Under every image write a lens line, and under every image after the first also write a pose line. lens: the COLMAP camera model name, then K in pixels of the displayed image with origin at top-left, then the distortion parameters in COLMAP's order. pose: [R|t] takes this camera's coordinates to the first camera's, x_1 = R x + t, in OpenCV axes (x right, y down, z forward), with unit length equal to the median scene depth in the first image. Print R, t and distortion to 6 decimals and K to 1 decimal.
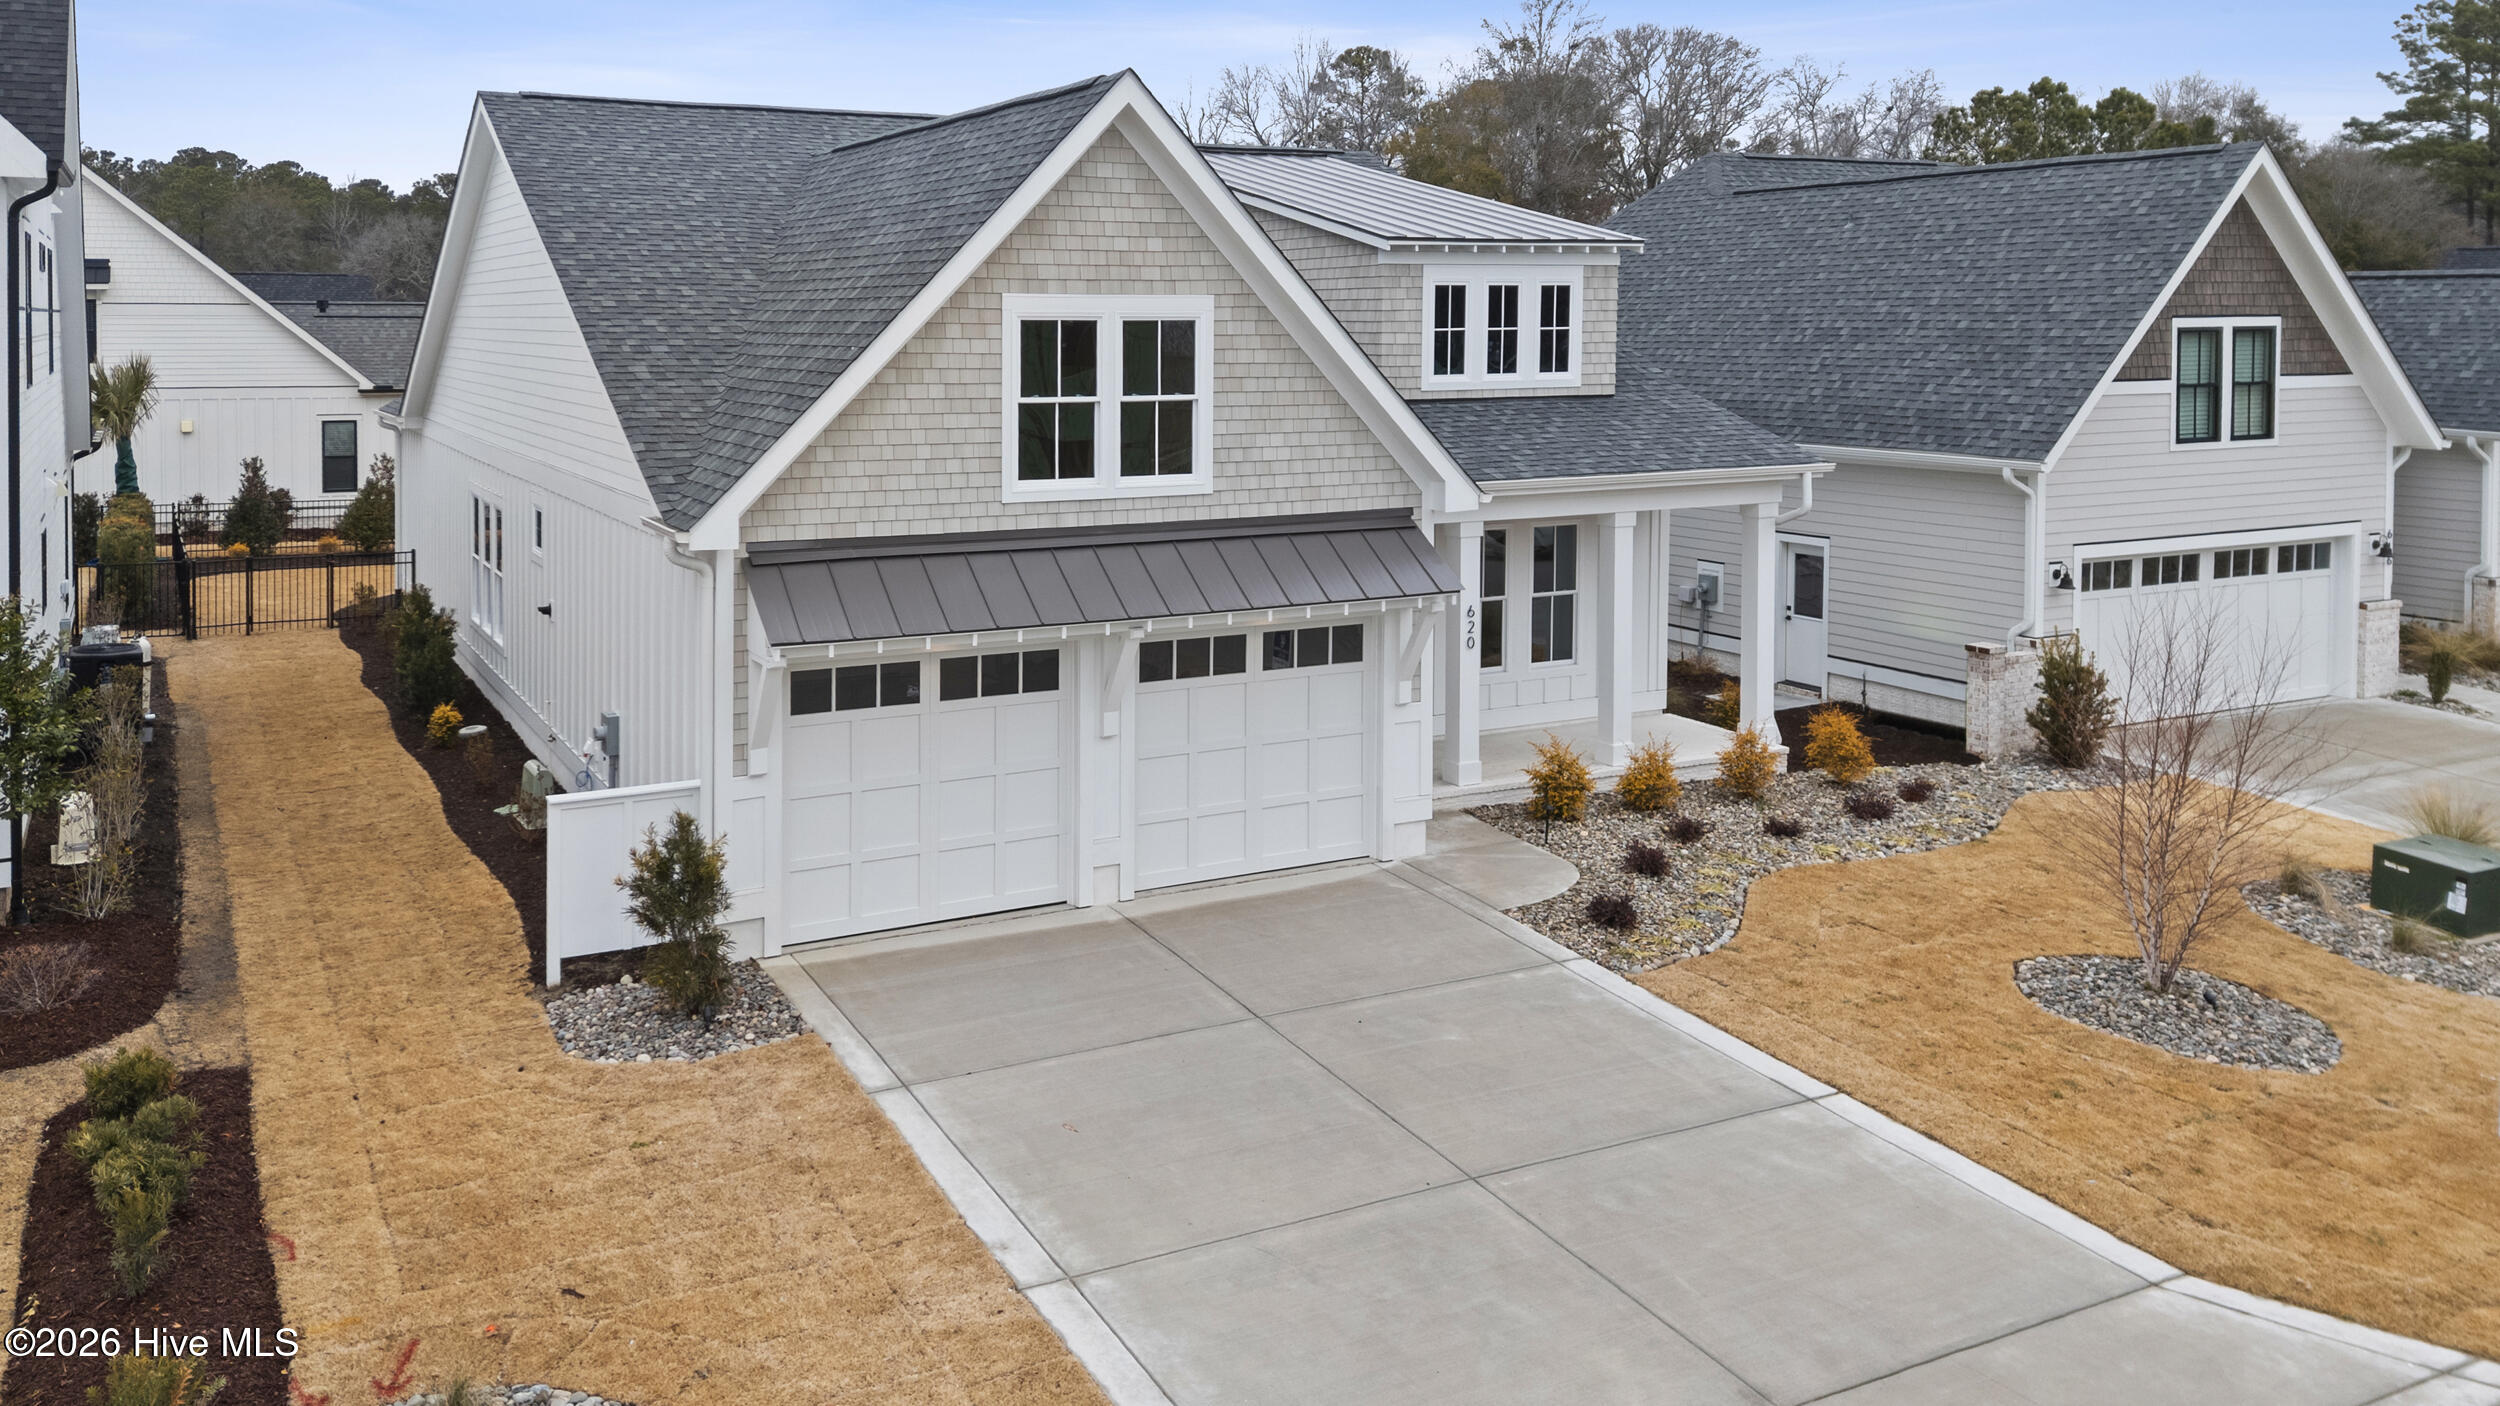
lens RADIAL K [[1903.2, 0, 1154.0], [0, 1903.2, 436.6], [0, 0, 1]] dist [0.024864, -0.011726]
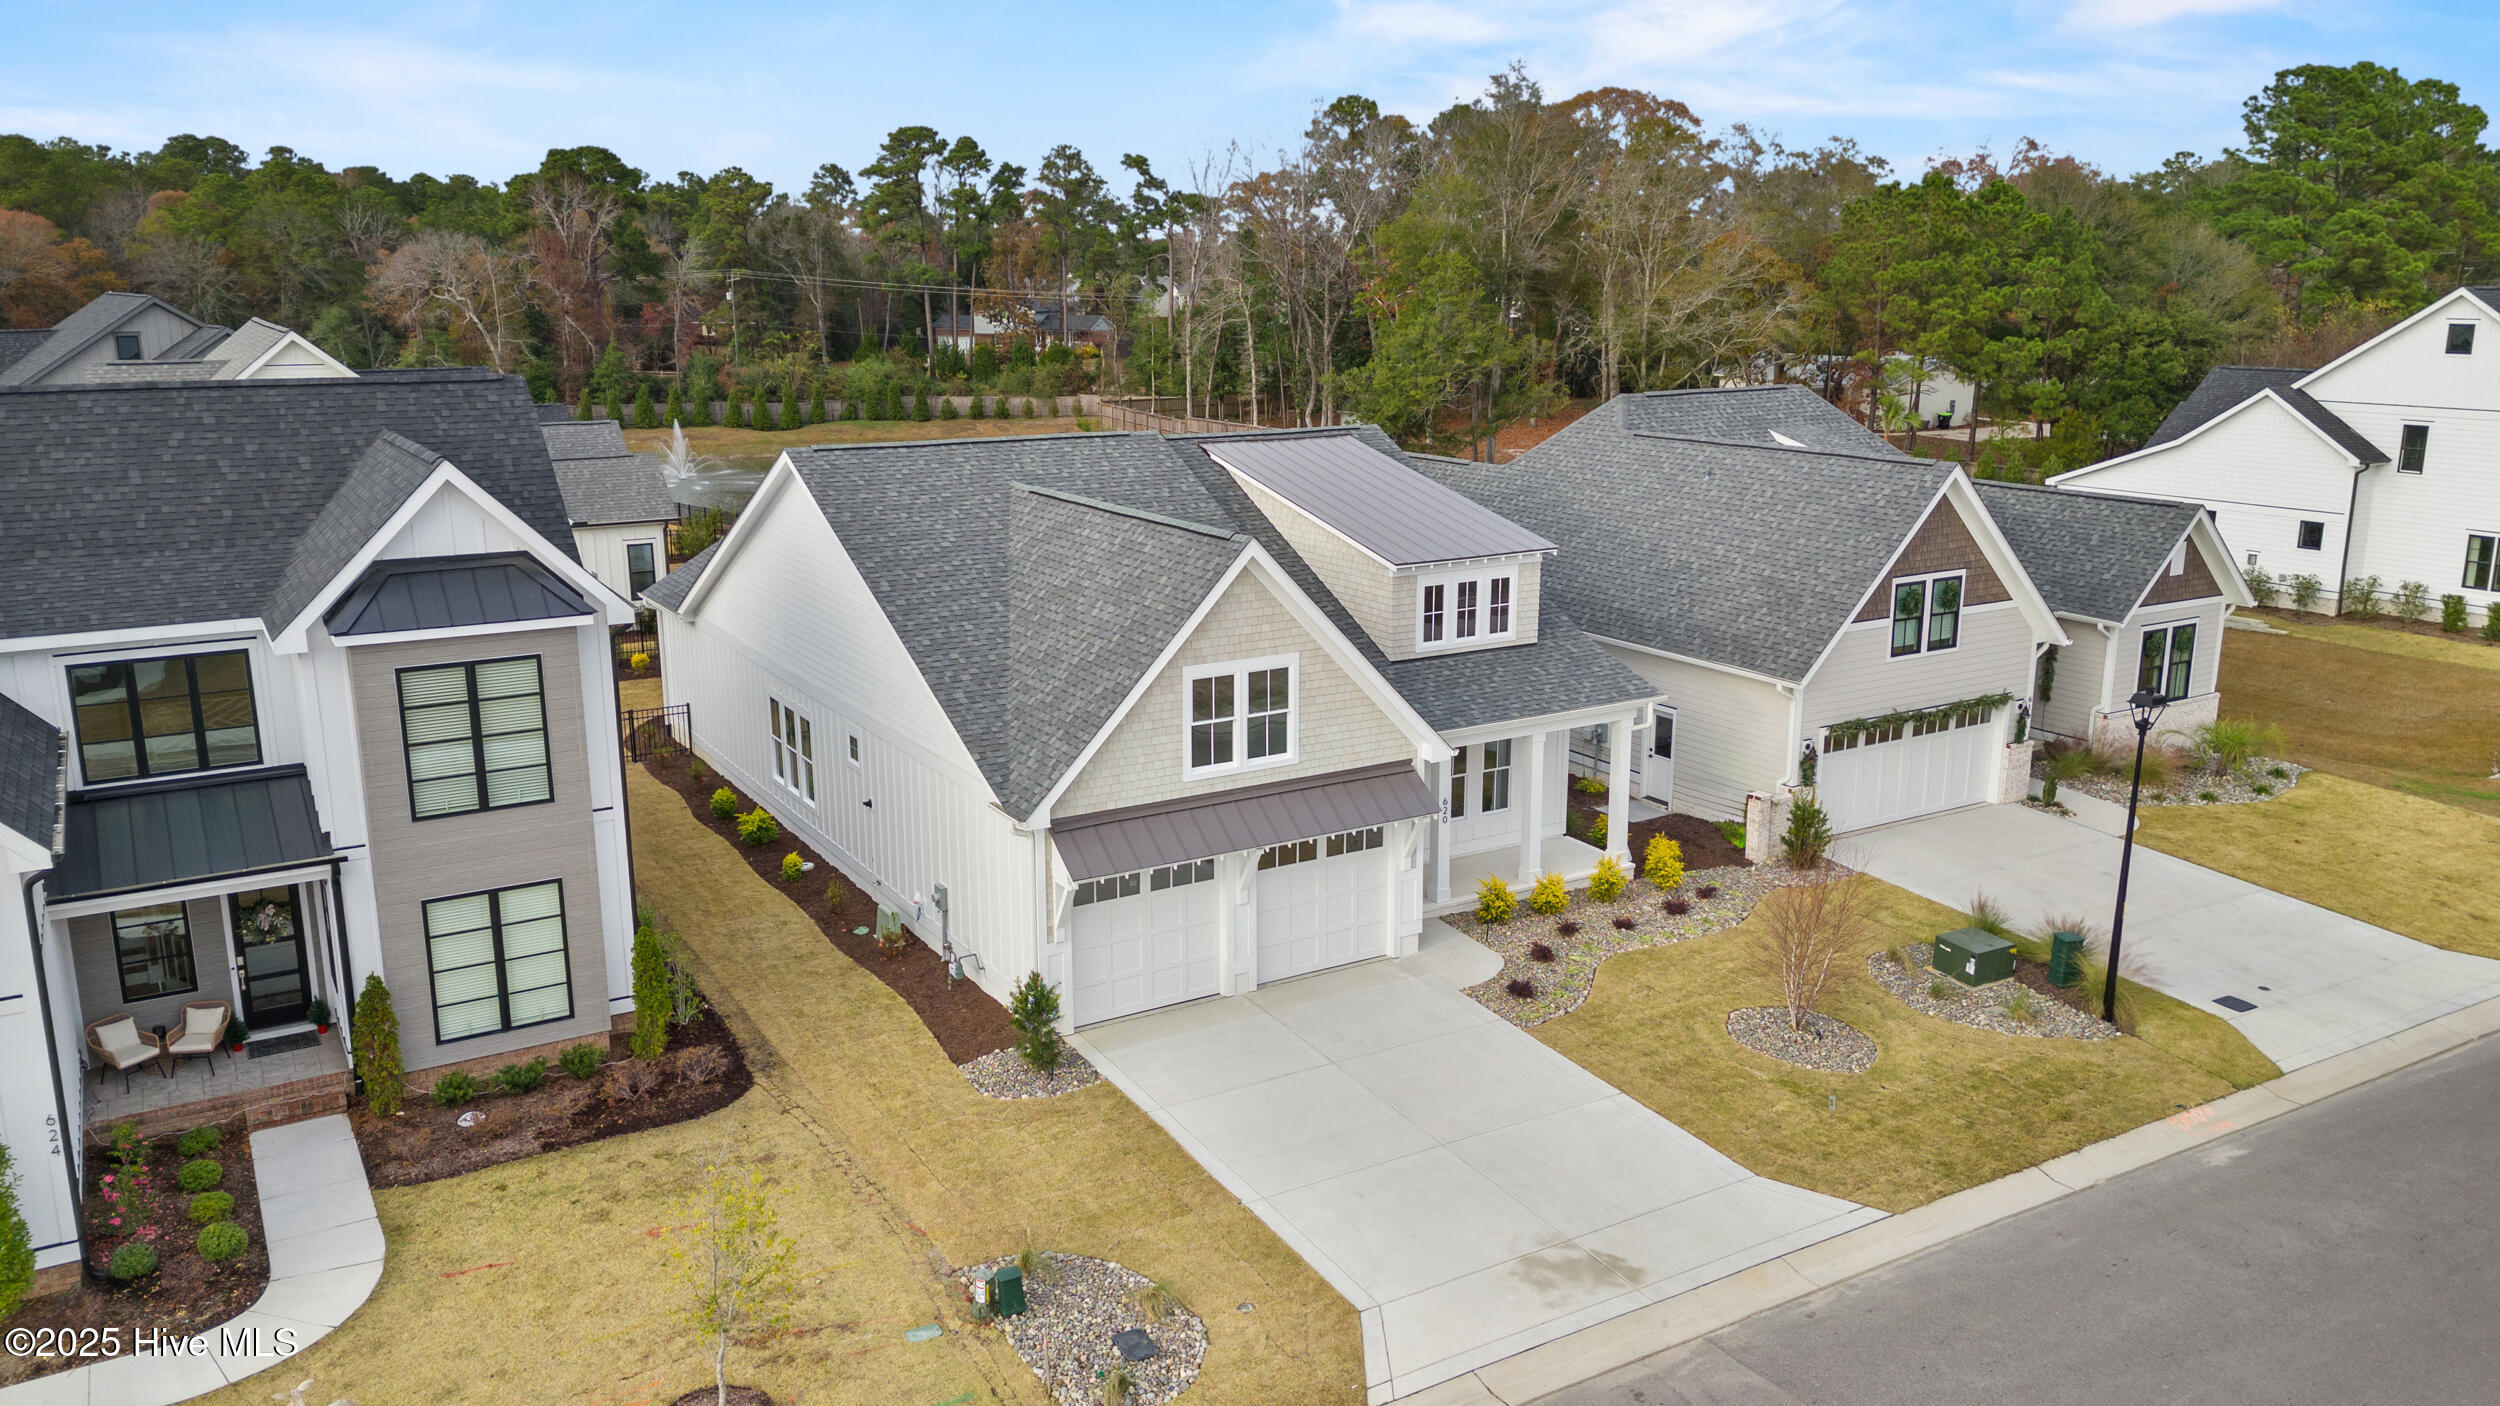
lens RADIAL K [[1773.0, 0, 1268.1], [0, 1773.0, 697.4], [0, 0, 1]] dist [0.070100, -0.002765]
pose [[0.997331, -0.017817, 0.070812, -0.108886], [0.005655, 0.985707, 0.168372, -0.298621], [-0.072799, -0.167522, 0.983177, -0.570830]]
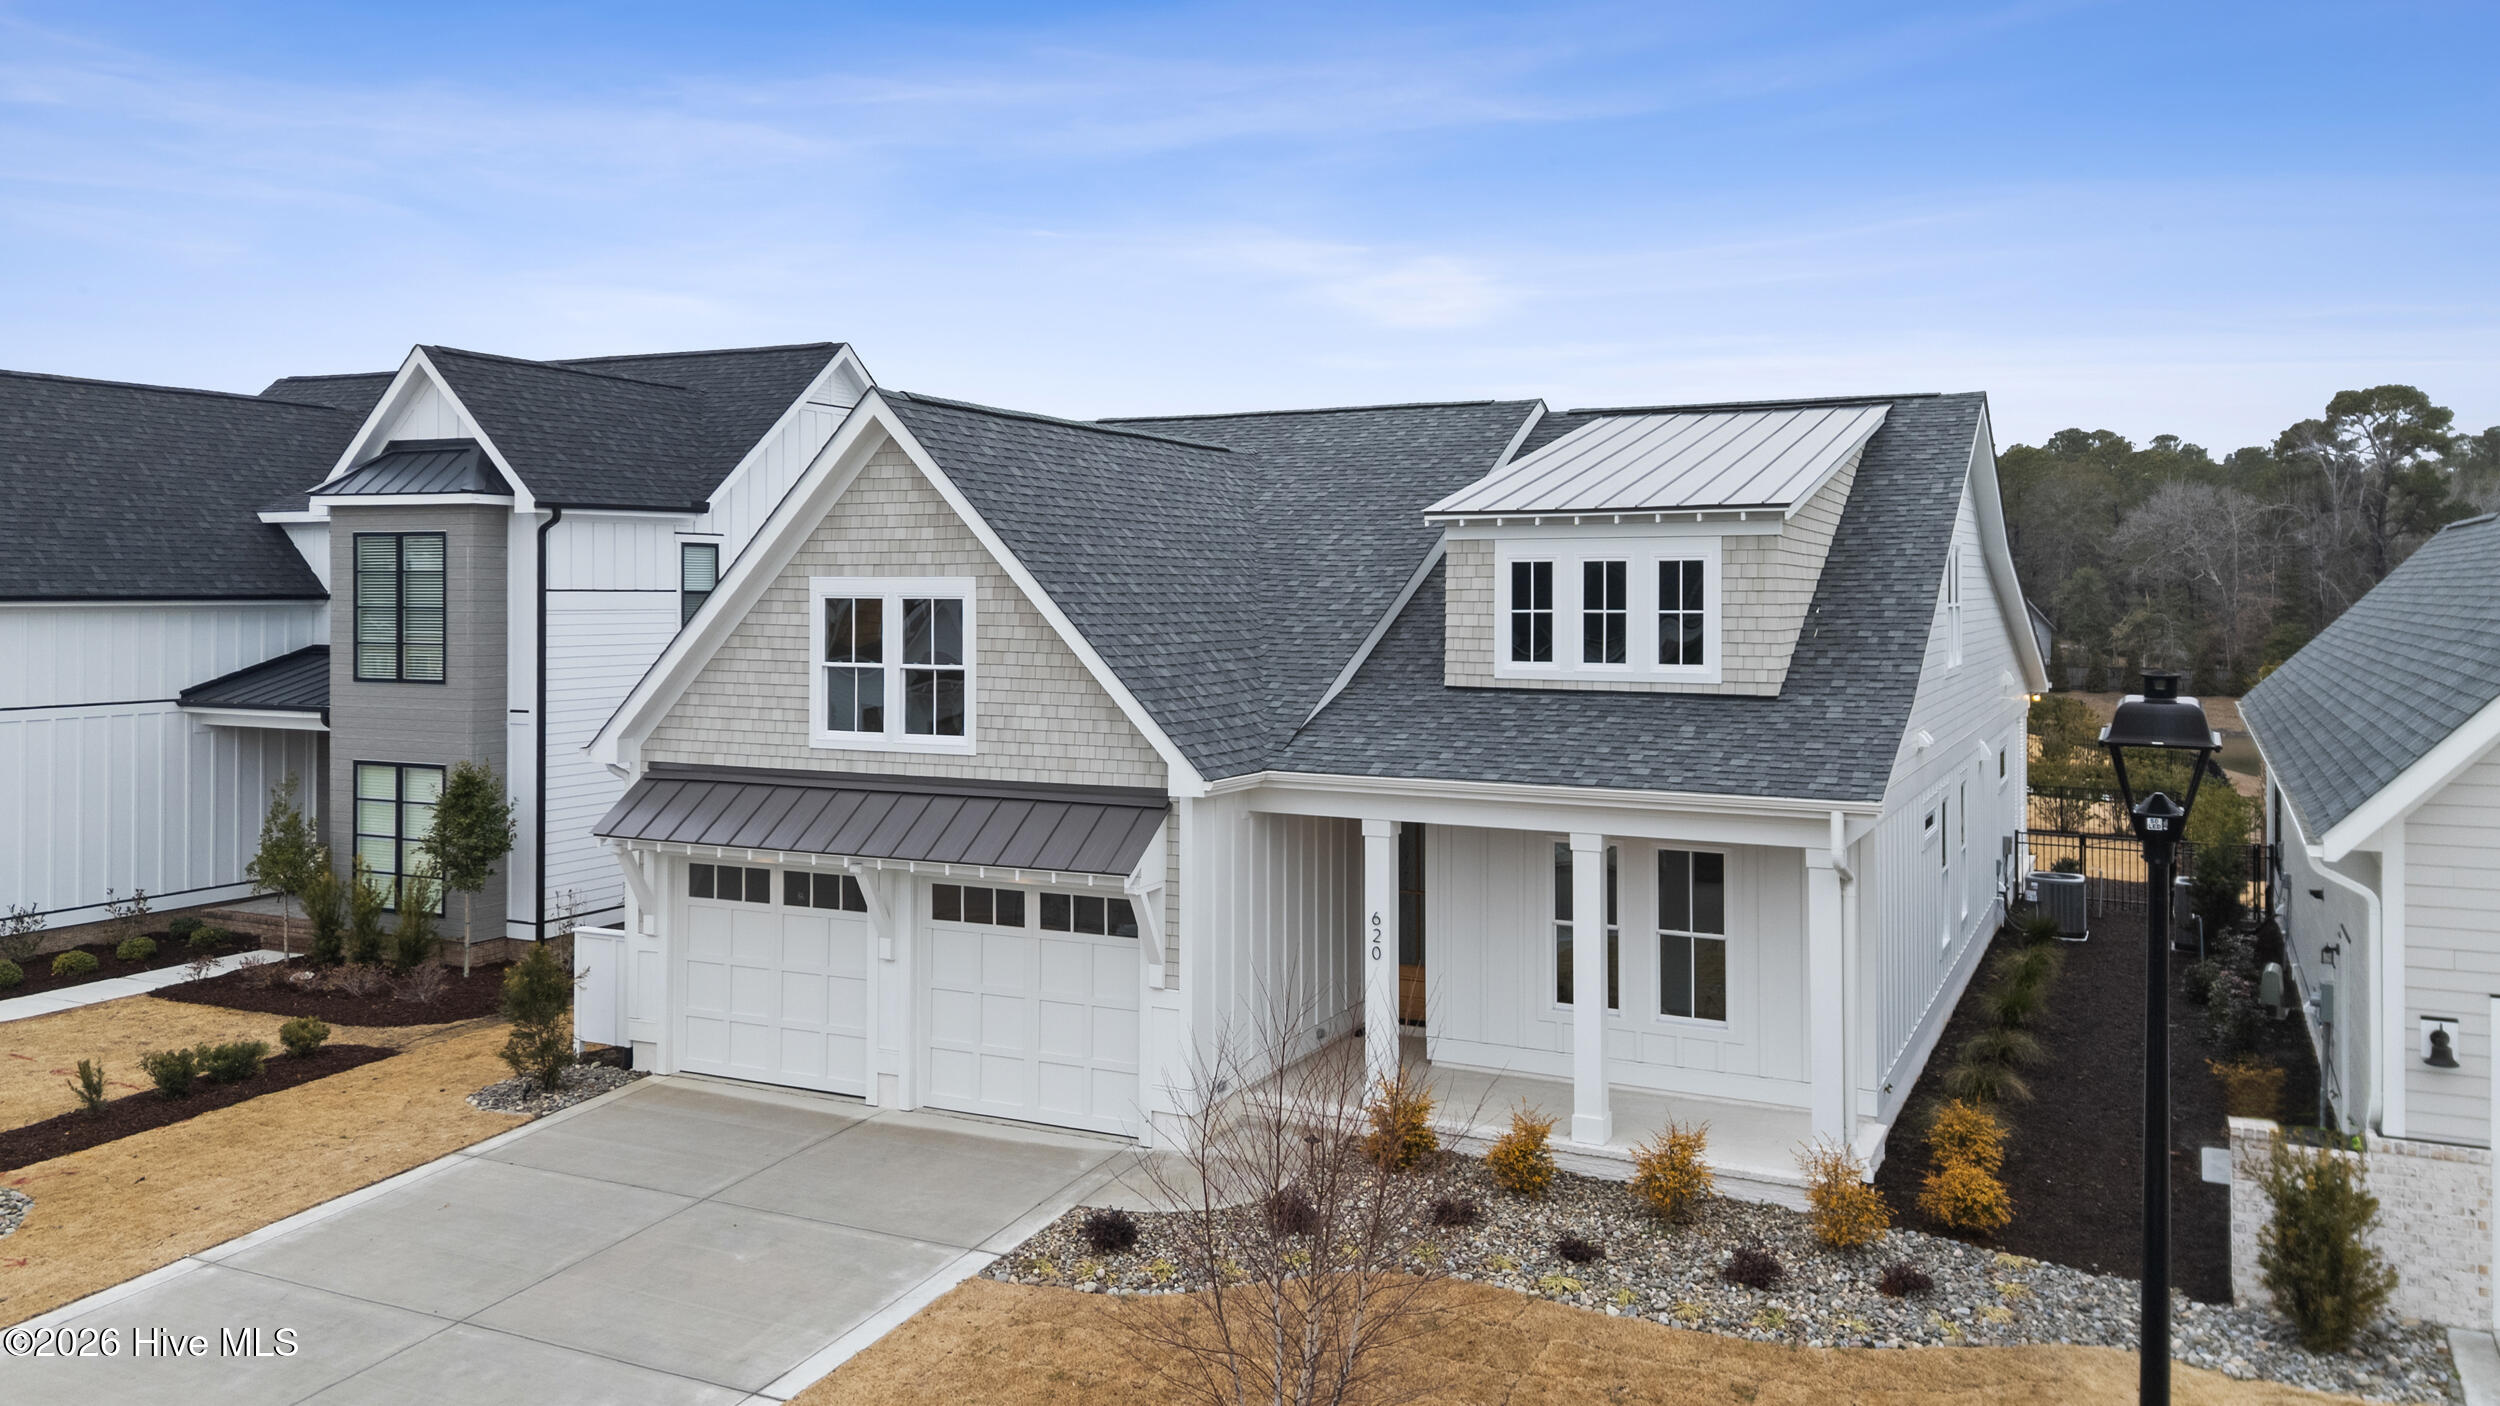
lens RADIAL K [[1903.2, 0, 1268.7], [0, 1903.2, 573.8], [0, 0, 1]] dist [0.024864, -0.011726]
pose [[0.606775, -0.005137, -0.794857, 1.001892], [-0.051769, 0.997601, -0.045966, -0.033166], [0.793186, 0.069040, 0.605053, 0.453239]]
